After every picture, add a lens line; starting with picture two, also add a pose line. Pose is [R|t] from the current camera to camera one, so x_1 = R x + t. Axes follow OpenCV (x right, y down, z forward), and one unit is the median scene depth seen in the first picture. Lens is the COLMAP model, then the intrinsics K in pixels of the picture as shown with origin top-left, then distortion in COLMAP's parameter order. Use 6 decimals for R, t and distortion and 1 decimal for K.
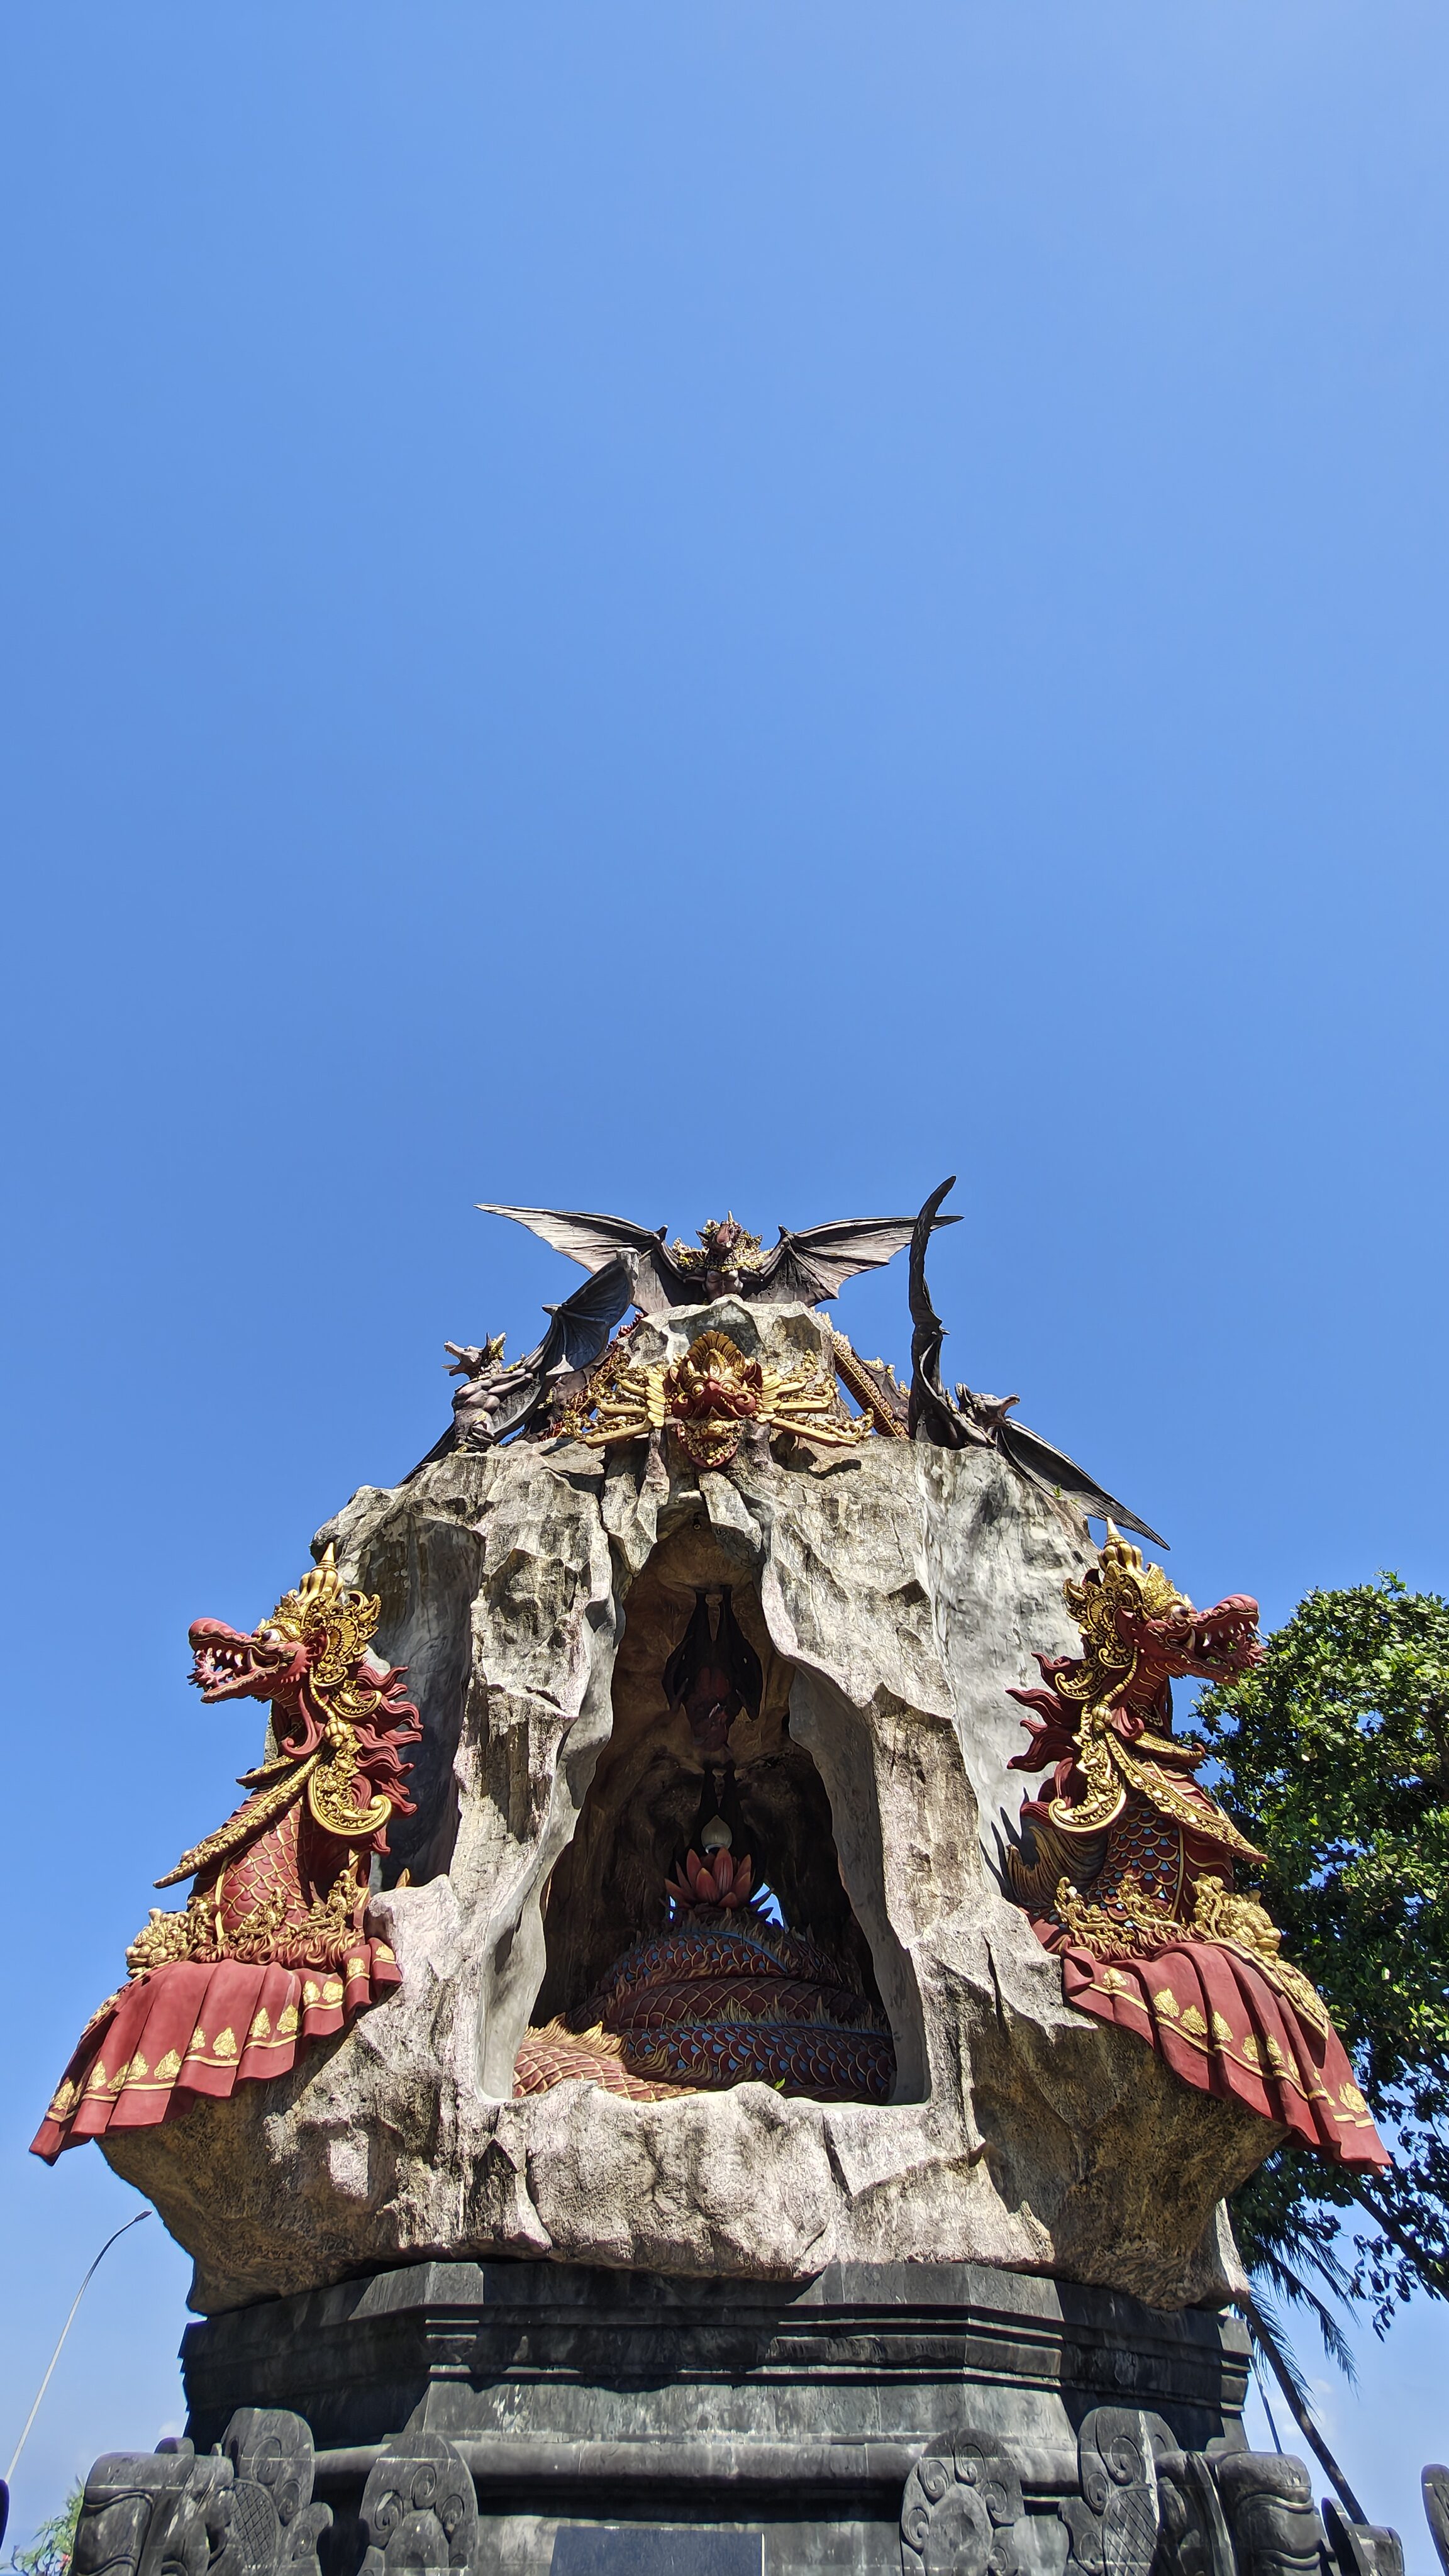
lens RADIAL K [[965.6, 0, 724.6], [0, 965.6, 1282.3], [0, 0, 1]] dist [0.001392, 0.000208]
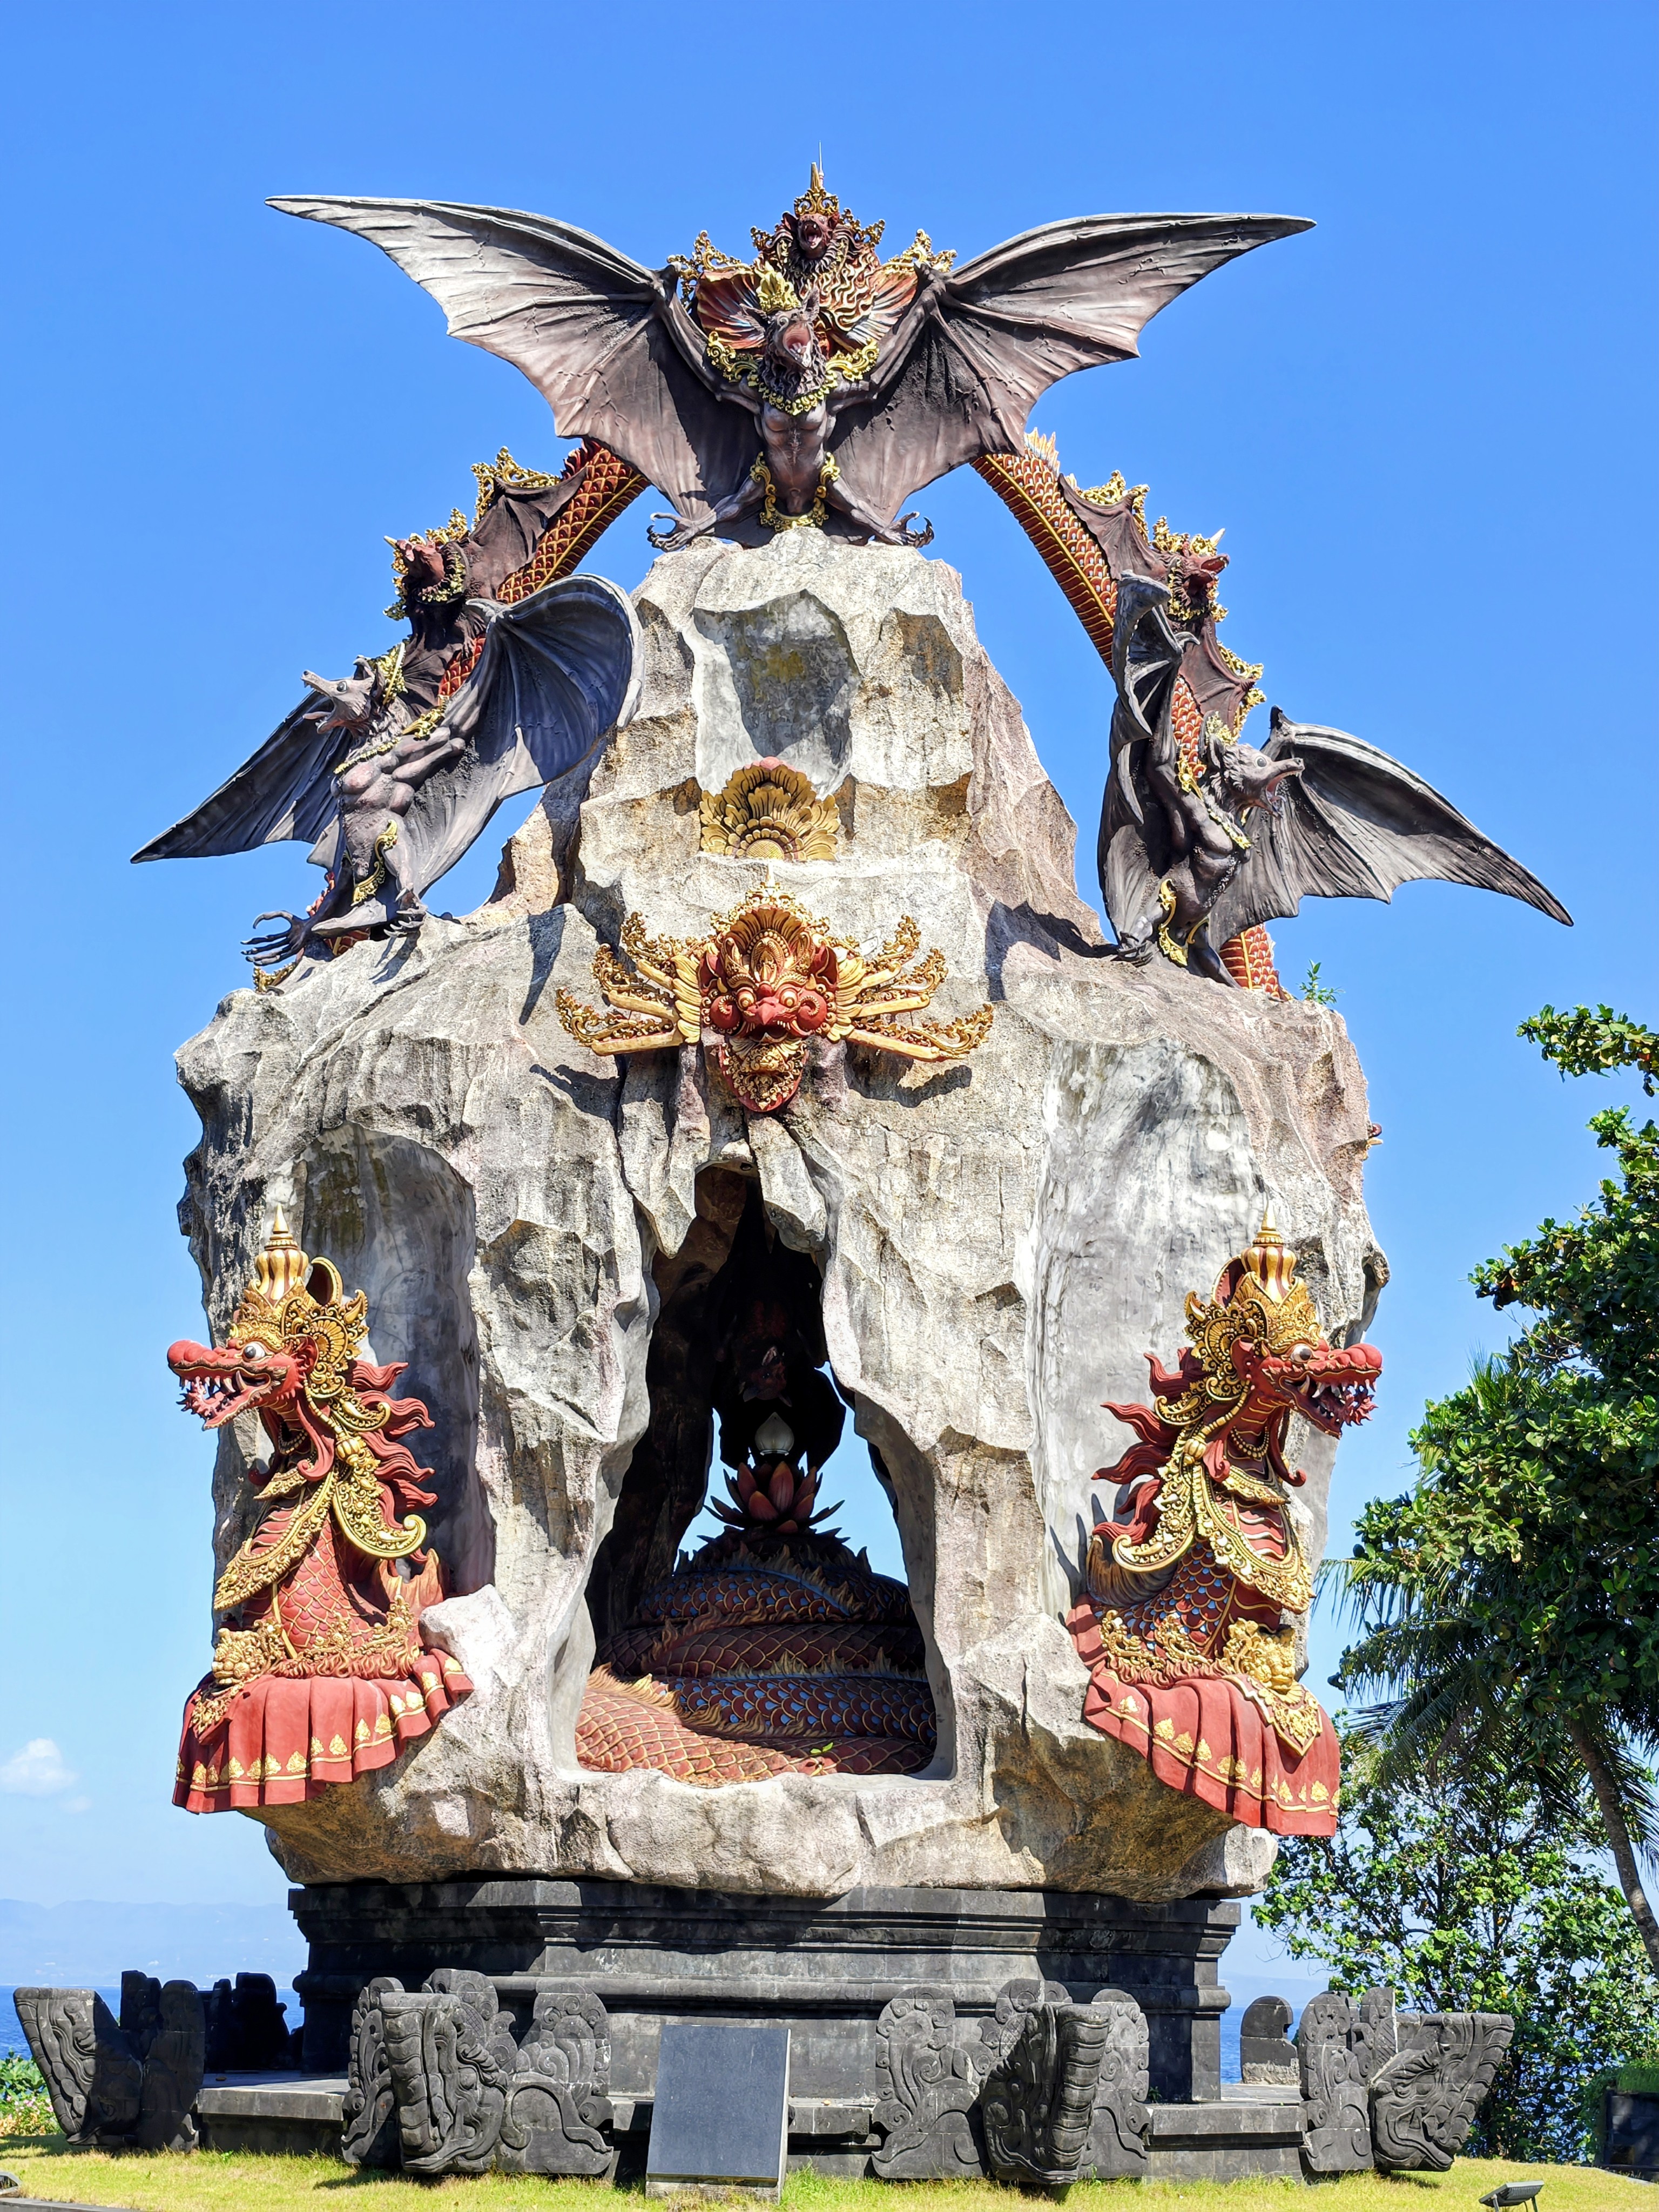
lens RADIAL K [[2987.2, 0, 792.9], [0, 2987.2, 1104.0], [0, 0, 1]] dist [0.248358, -1.048566]
pose [[0.999867, 0.010742, -0.012304, 0.046357], [-0.001239, 0.801032, 0.598620, -1.515846], [0.016286, -0.598525, 0.800939, -1.083342]]
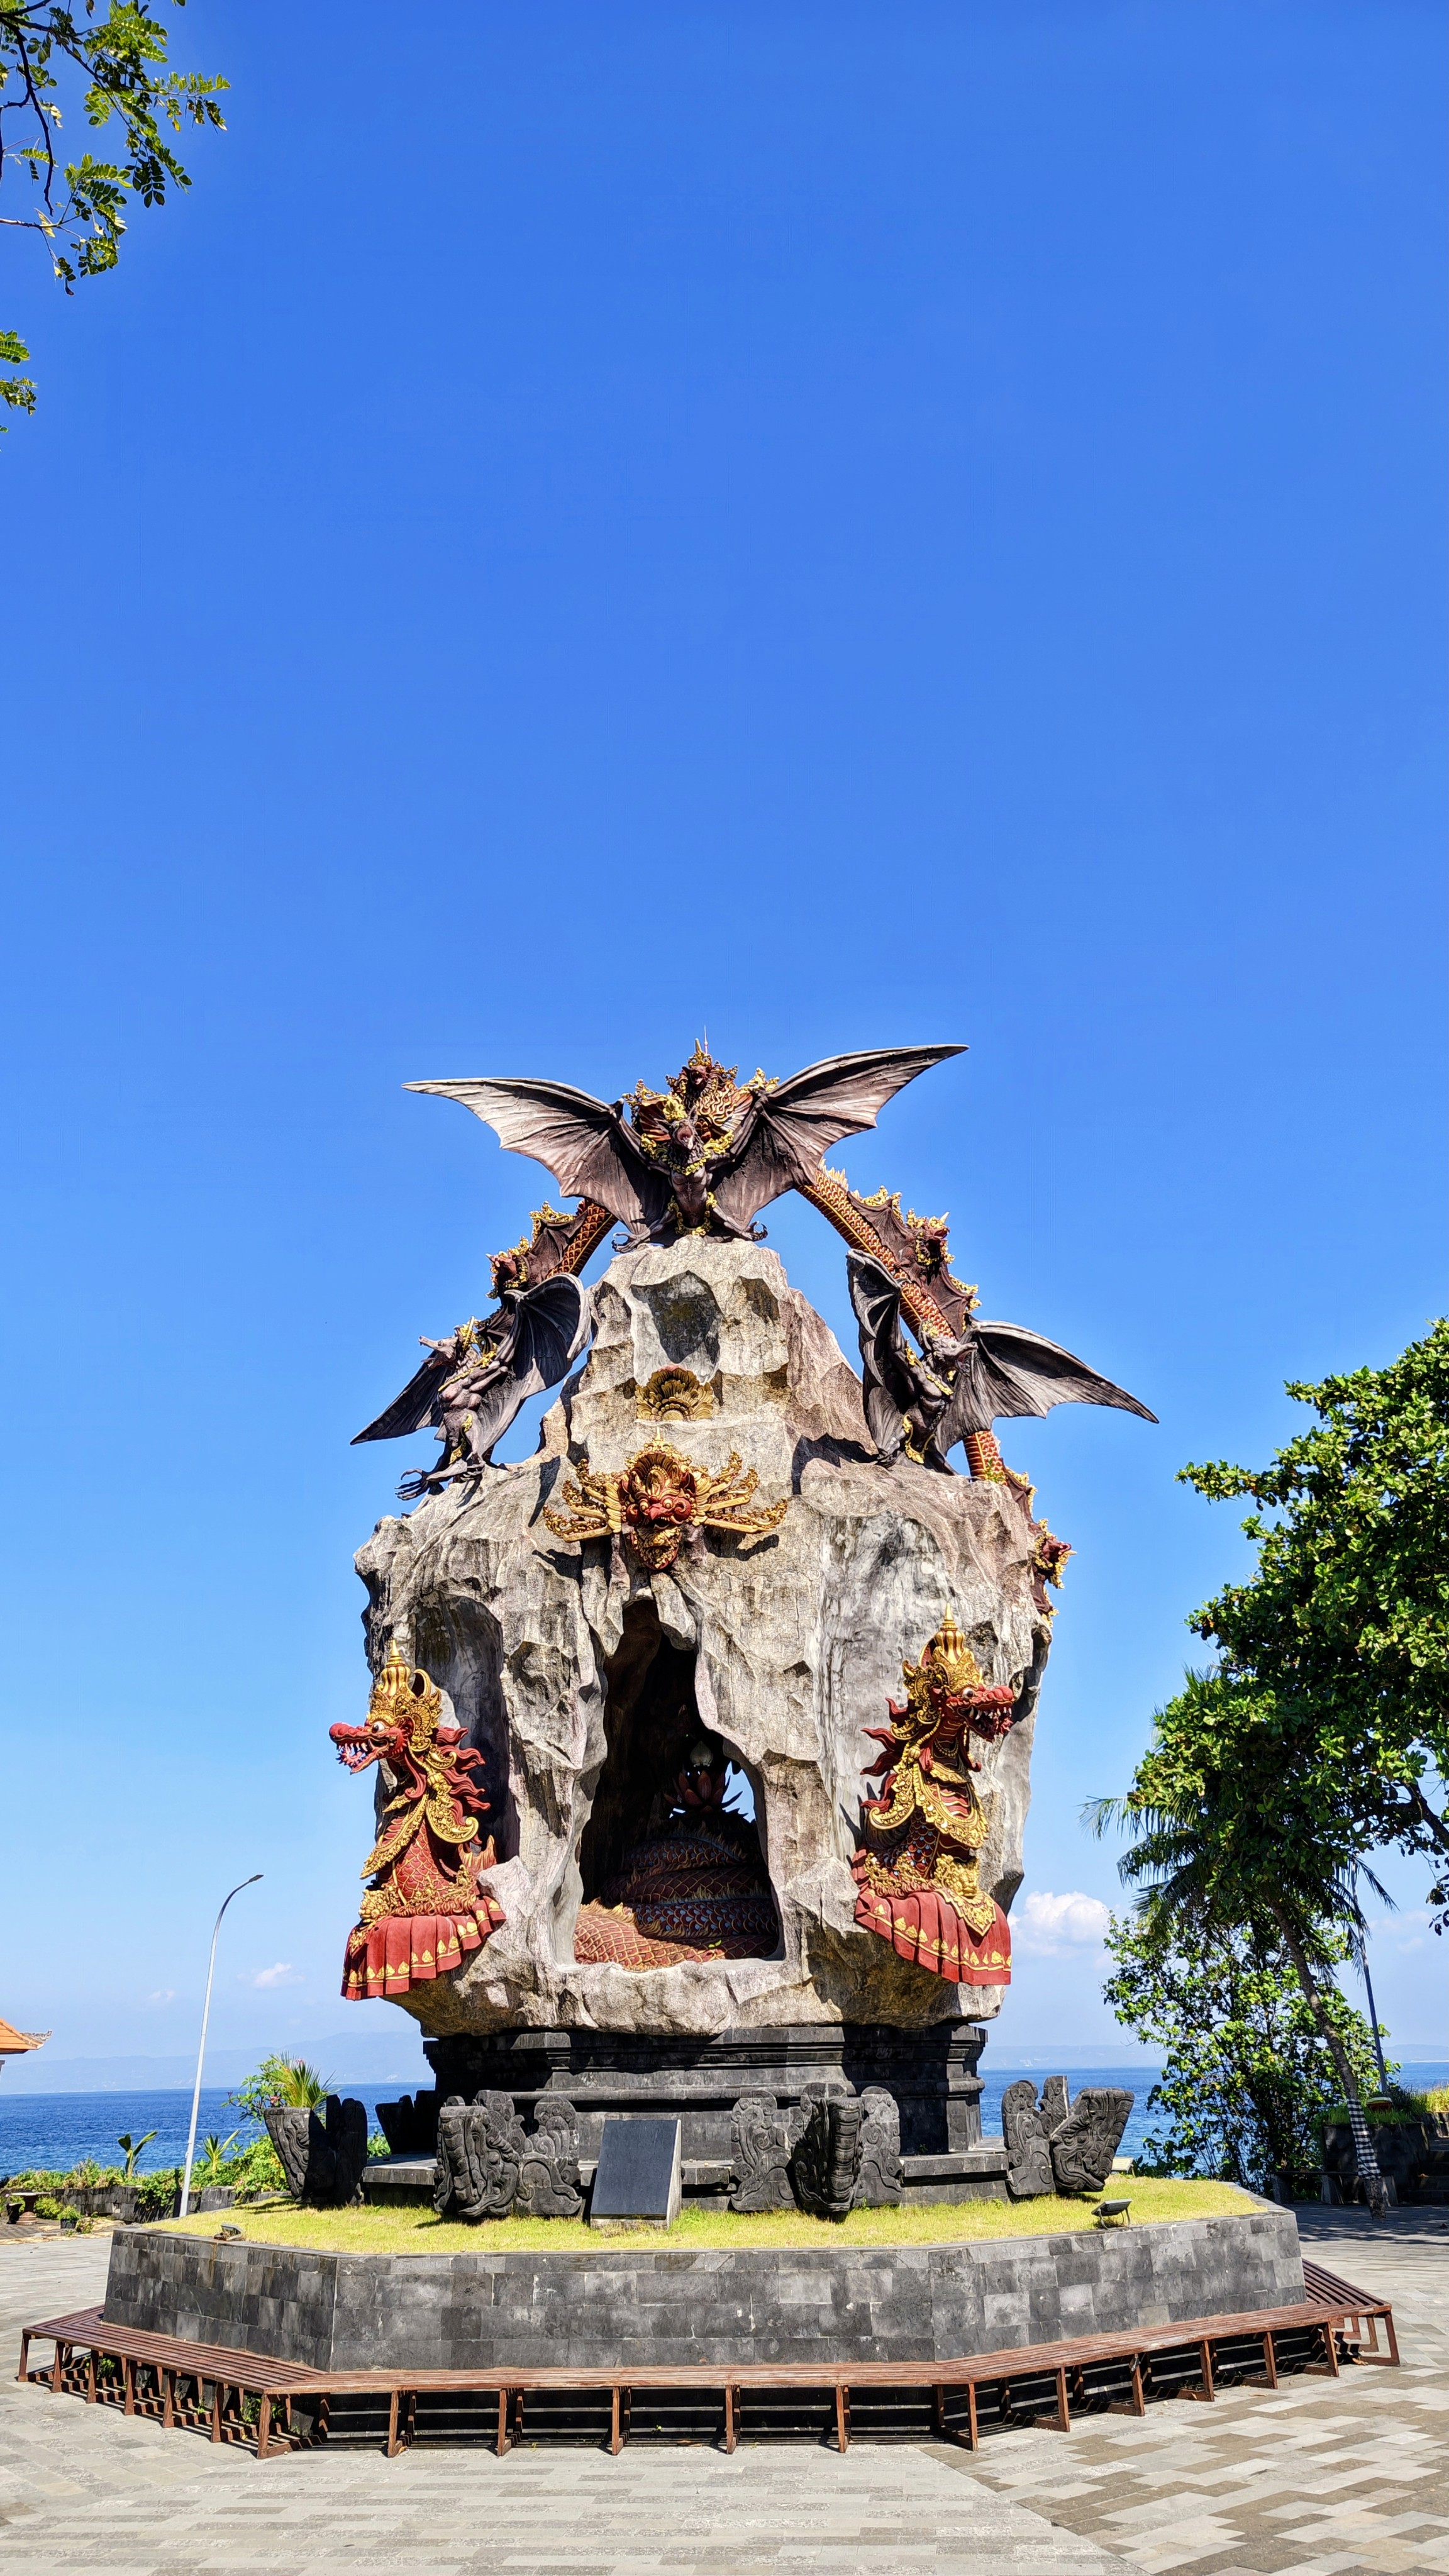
lens RADIAL K [[1732.3, 0, 716.0], [0, 1732.3, 1285.3], [0, 0, 1]] dist [0.020849, -0.001722]
pose [[0.992956, -0.069808, -0.095738, 0.400172], [0.107336, 0.872150, 0.477320, -1.599342], [0.050177, -0.484233, 0.873499, -1.108718]]
